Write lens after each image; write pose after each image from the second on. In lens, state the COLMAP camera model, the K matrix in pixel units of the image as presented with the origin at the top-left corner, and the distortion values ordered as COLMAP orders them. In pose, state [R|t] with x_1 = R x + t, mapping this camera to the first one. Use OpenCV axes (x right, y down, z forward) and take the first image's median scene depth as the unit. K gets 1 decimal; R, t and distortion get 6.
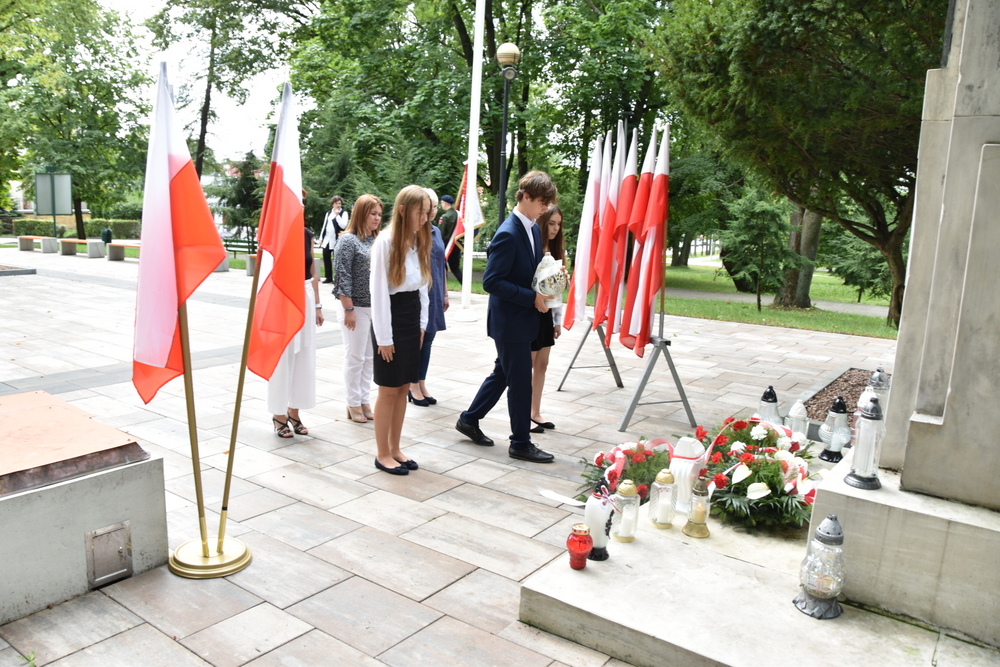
lens RADIAL K [[765.0, 0, 483.9], [0, 765.0, 331.1], [0, 0, 1]] dist [-0.162699, 0.115553]
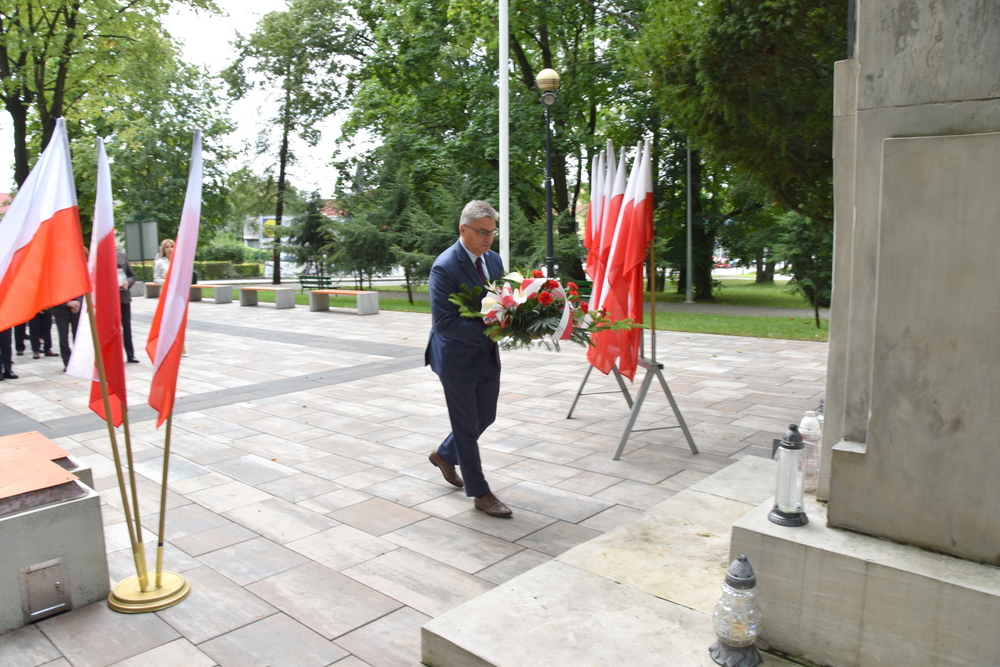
lens RADIAL K [[760.6, 0, 483.8], [0, 760.6, 332.8], [0, 0, 1]] dist [-0.164236, 0.110256]
pose [[0.992033, -0.038693, -0.119889, 0.155394], [0.034793, 0.998800, -0.034459, -0.002360], [0.121079, 0.030013, 0.992189, 0.029124]]
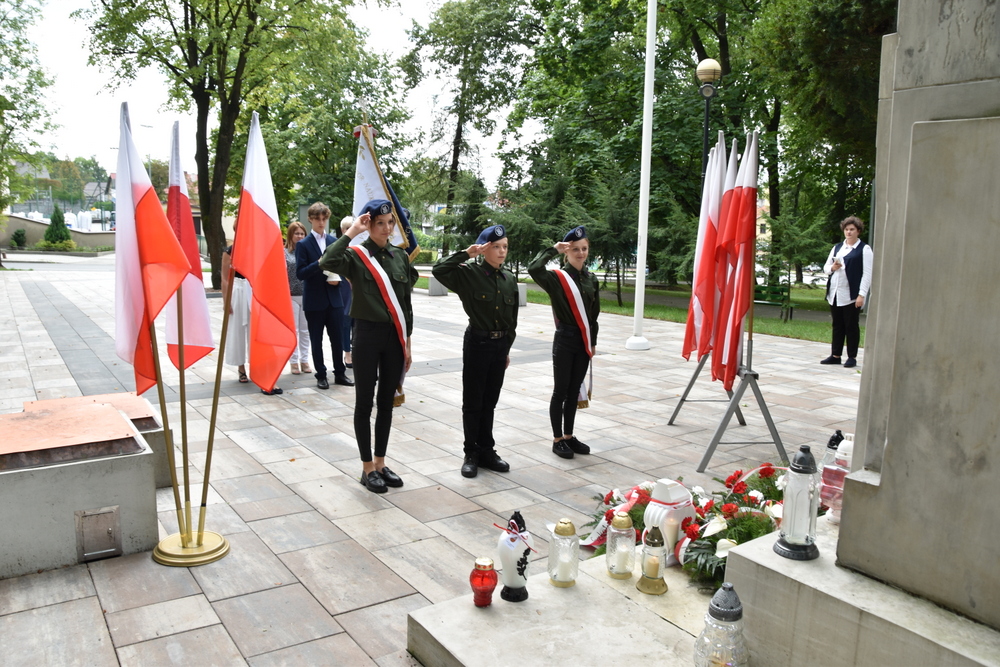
lens RADIAL K [[773.4, 0, 492.5], [0, 773.4, 330.7], [0, 0, 1]] dist [-0.159422, 0.117259]
pose [[0.943784, 0.024565, -0.329650, 0.277248], [-0.037184, 0.998795, -0.032026, 0.002476], [0.328466, 0.042483, 0.943560, 0.063345]]
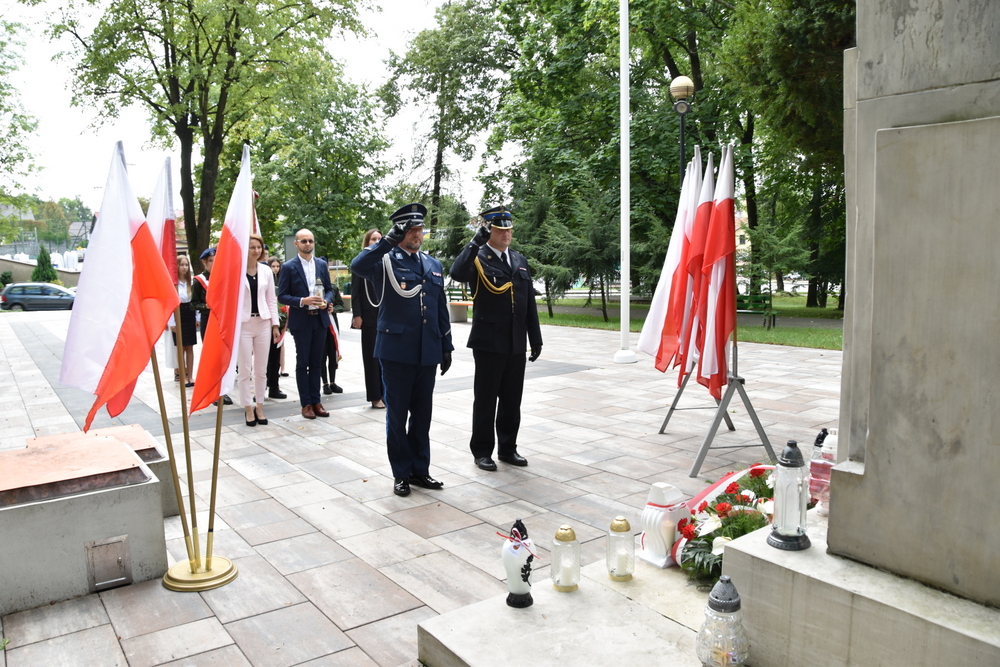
lens RADIAL K [[766.7, 0, 494.1], [0, 766.7, 334.5], [0, 0, 1]] dist [-0.161021, 0.112500]
pose [[0.949637, -0.025146, -0.312342, 0.277739], [0.008295, 0.998443, -0.055160, 0.007966], [0.313243, 0.049791, 0.948367, 0.045790]]
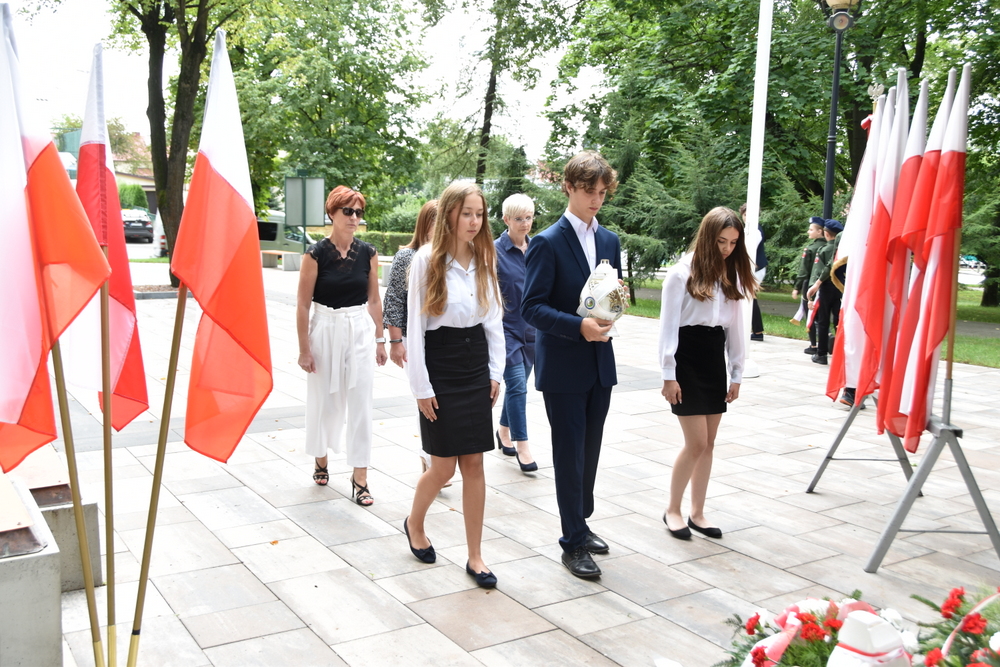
lens RADIAL K [[983.1, 0, 494.0], [0, 983.1, 336.5], [0, 0, 1]] dist [-0.081884, 0.229696]
pose [[0.930999, 0.032033, -0.363613, 0.204517], [-0.047578, 0.998293, -0.033873, -0.019191], [0.361907, 0.048836, 0.930934, 0.166783]]
